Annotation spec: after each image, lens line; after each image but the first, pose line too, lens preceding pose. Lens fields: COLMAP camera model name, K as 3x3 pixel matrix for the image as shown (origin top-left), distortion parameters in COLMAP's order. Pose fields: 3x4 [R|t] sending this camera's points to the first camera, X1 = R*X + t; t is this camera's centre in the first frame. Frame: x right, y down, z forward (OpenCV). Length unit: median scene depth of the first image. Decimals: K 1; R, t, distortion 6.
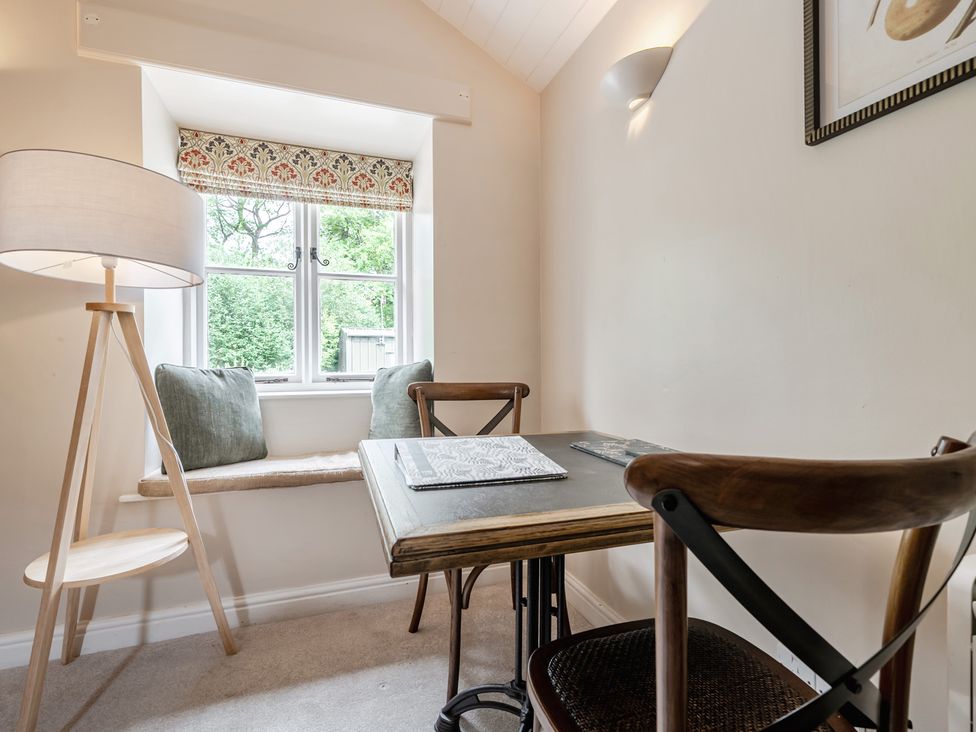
lens RADIAL K [[454.7, 0, 476.4], [0, 454.7, 363.2], [0, 0, 1]] dist [0.001506, -0.000075]
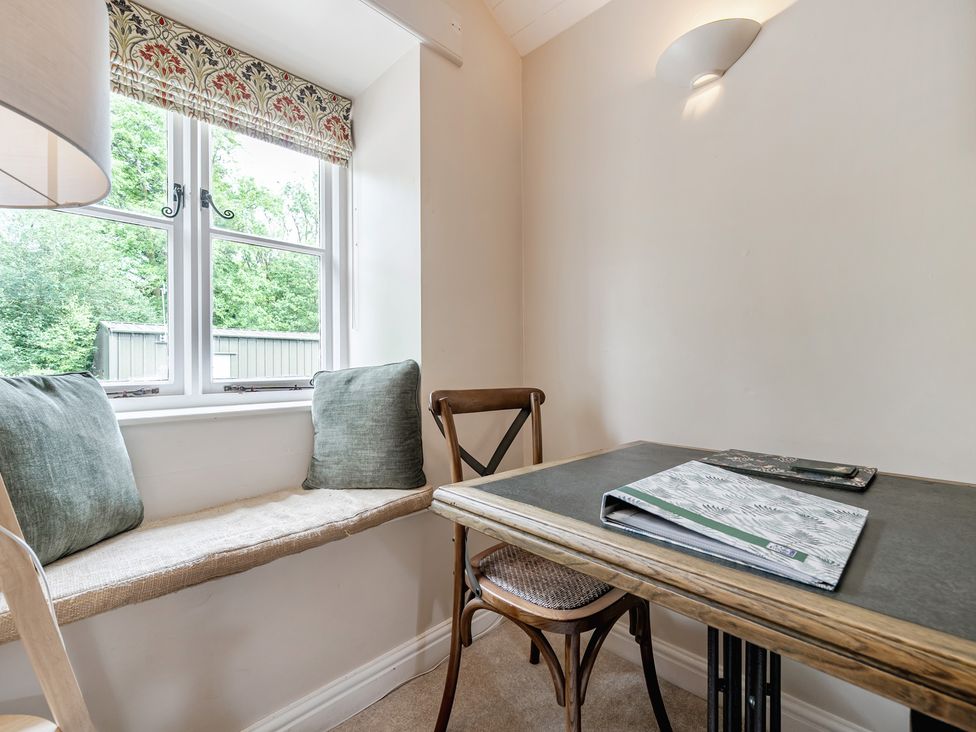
lens RADIAL K [[436.1, 0, 485.7], [0, 436.1, 363.3], [0, 0, 1]] dist [-0.002841, -0.000458]
pose [[0.899545, -0.000466, 0.436827, -0.276740], [0.002236, 0.999991, -0.003539, 0.001609], [-0.436822, 0.004160, 0.899538, 0.262883]]
